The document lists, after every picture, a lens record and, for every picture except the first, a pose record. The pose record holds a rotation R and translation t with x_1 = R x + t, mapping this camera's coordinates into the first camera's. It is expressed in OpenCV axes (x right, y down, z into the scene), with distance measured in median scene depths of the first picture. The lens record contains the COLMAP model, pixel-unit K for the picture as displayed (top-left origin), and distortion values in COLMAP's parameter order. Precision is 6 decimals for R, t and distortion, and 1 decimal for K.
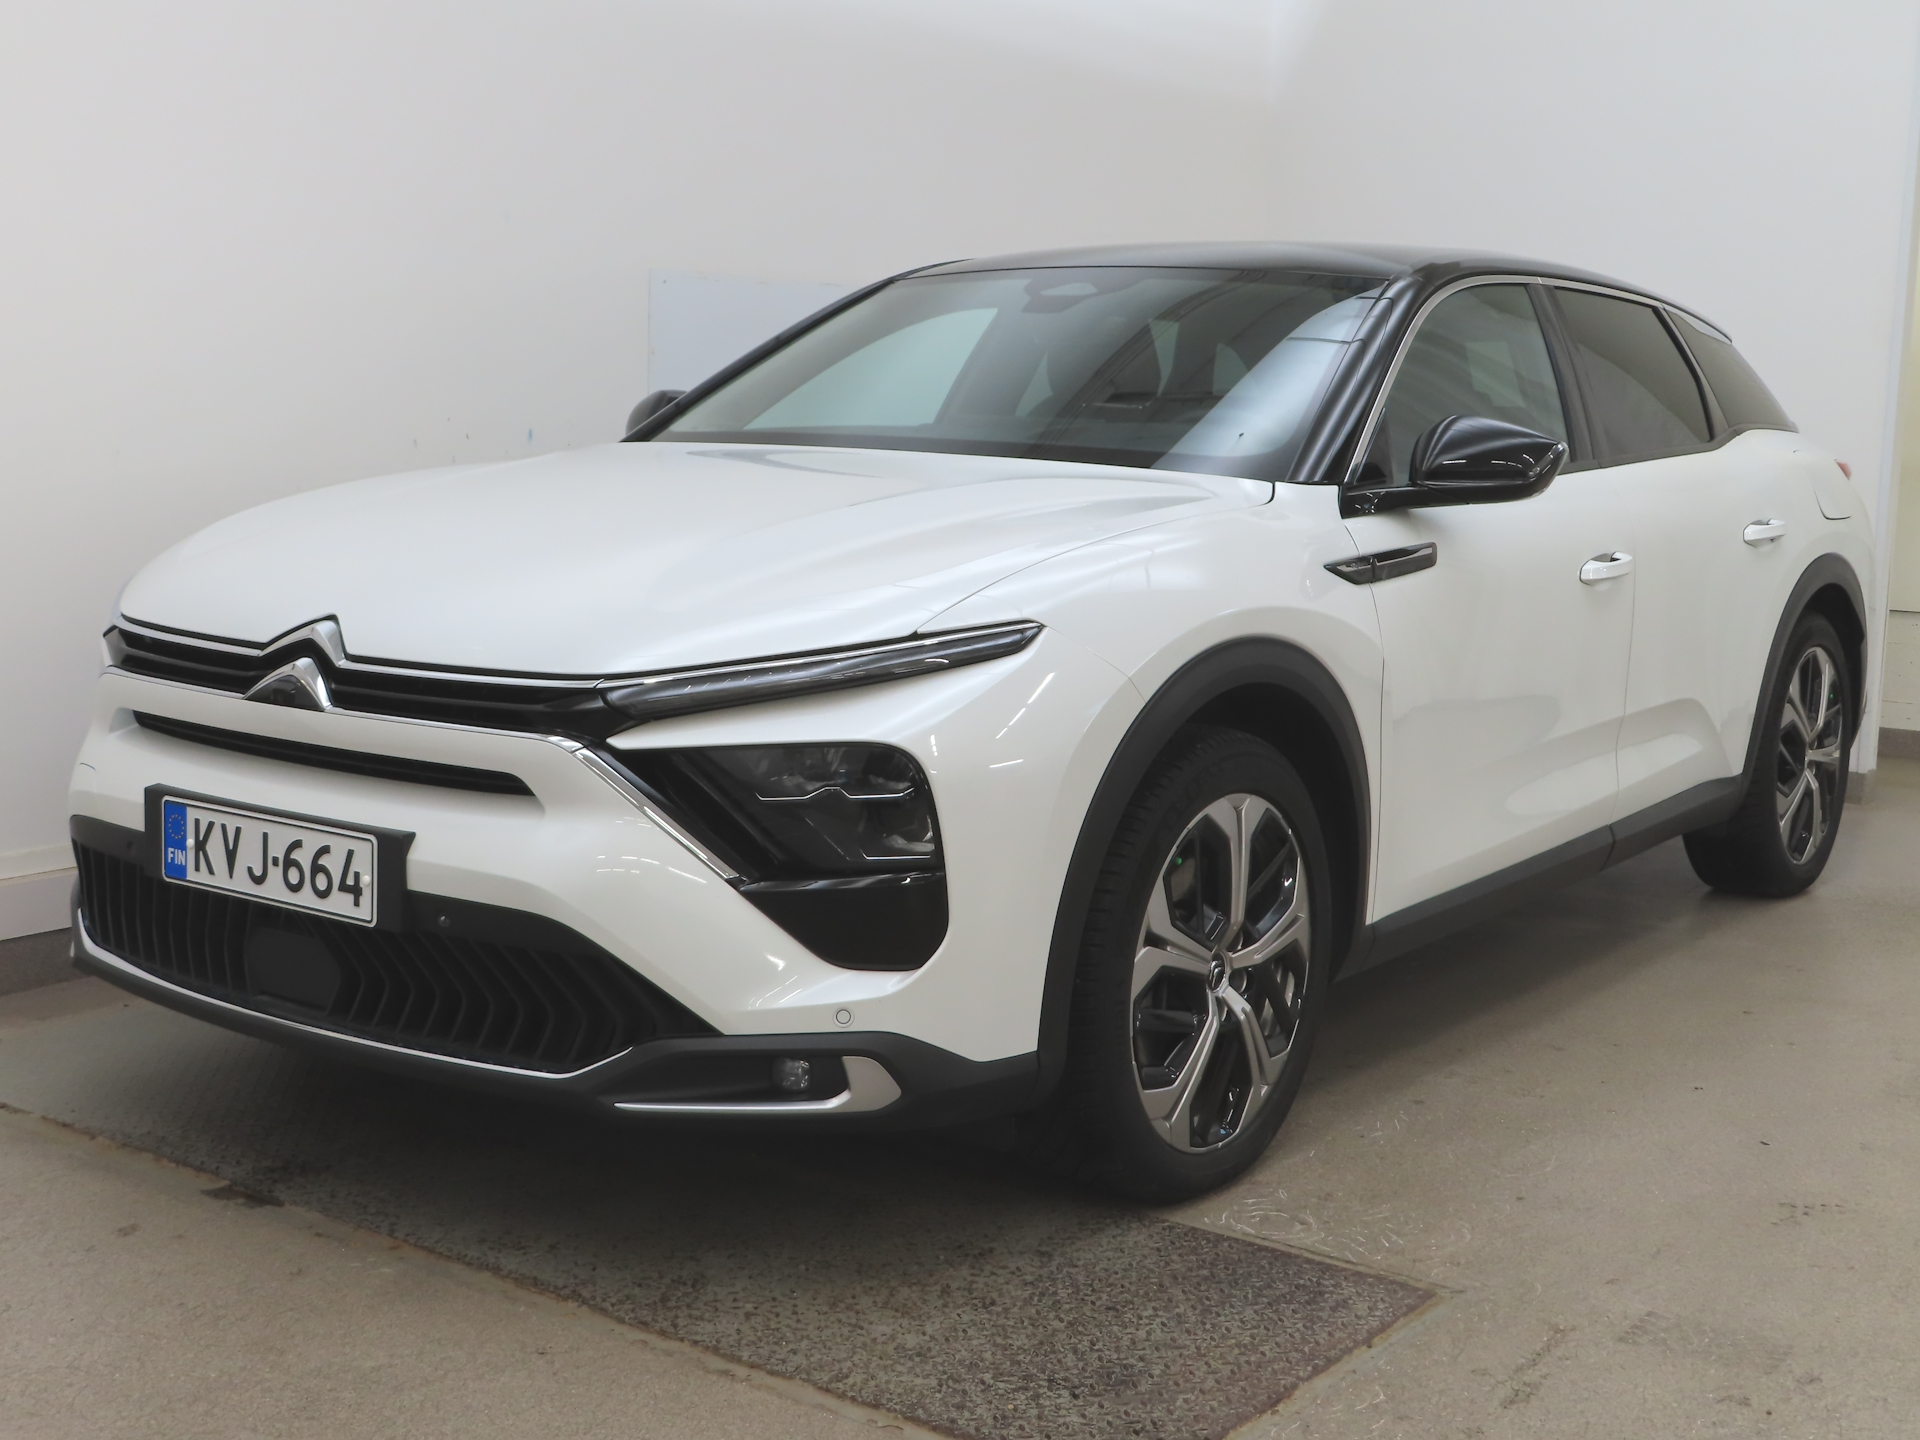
lens RADIAL K [[2347.6, 0, 964.5], [0, 2347.6, 718.1], [0, 0, 1]] dist [0.017373, 0.000000]
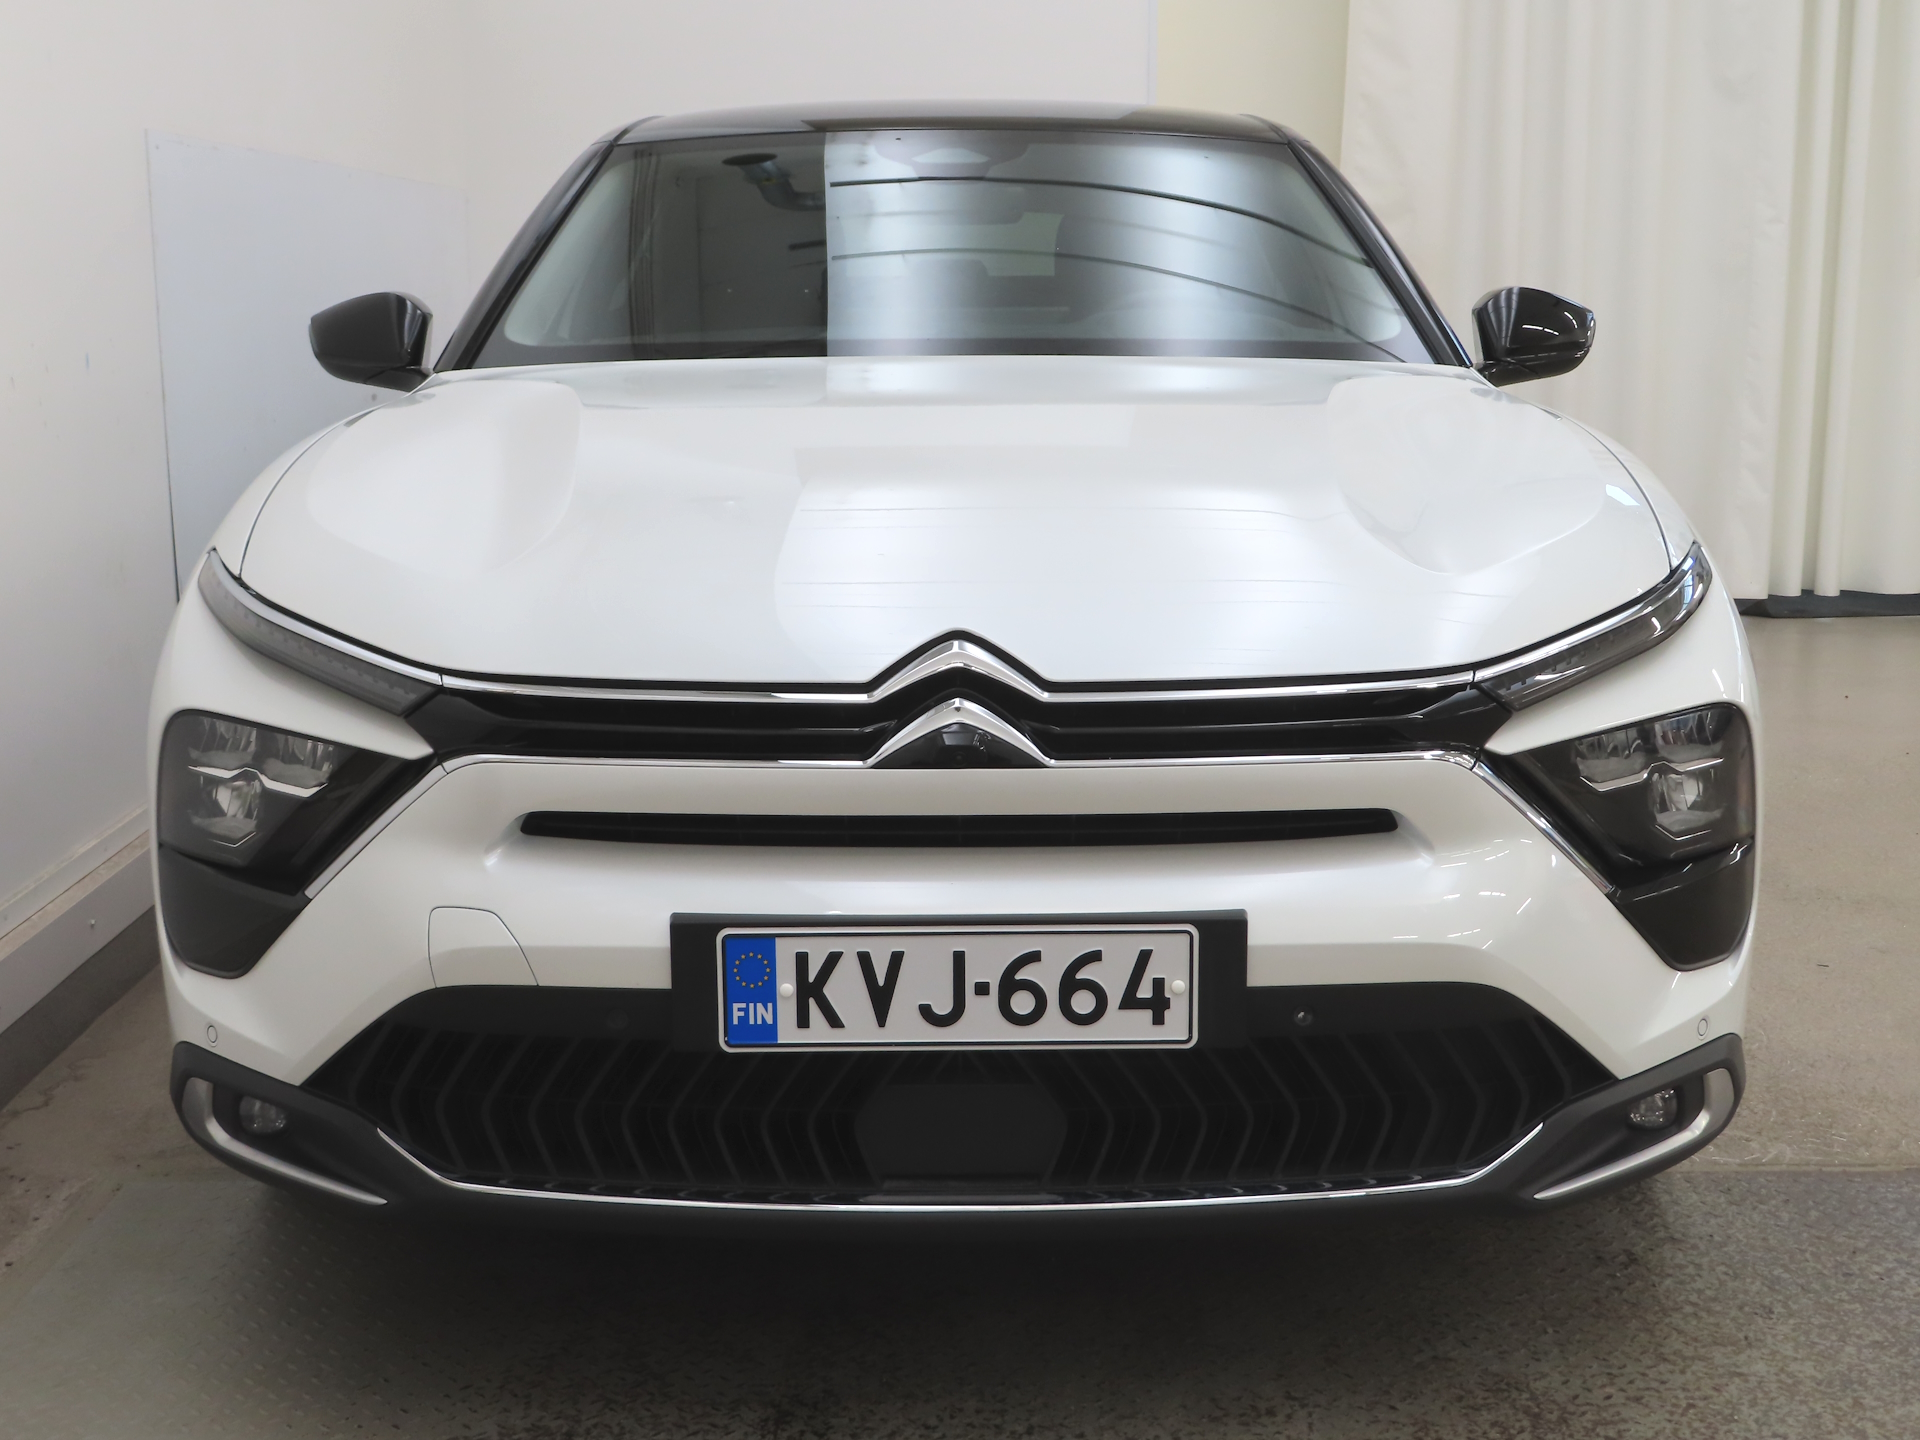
lens RADIAL K [[2347.6, 0, 961.4], [0, 2347.6, 725.4], [0, 0, 1]] dist [0.017373, 0.000000]
pose [[0.811352, -0.143635, 0.566637, -0.686990], [0.109489, 0.989528, 0.094058, -0.083689], [-0.574213, -0.014274, 0.818581, 0.433315]]
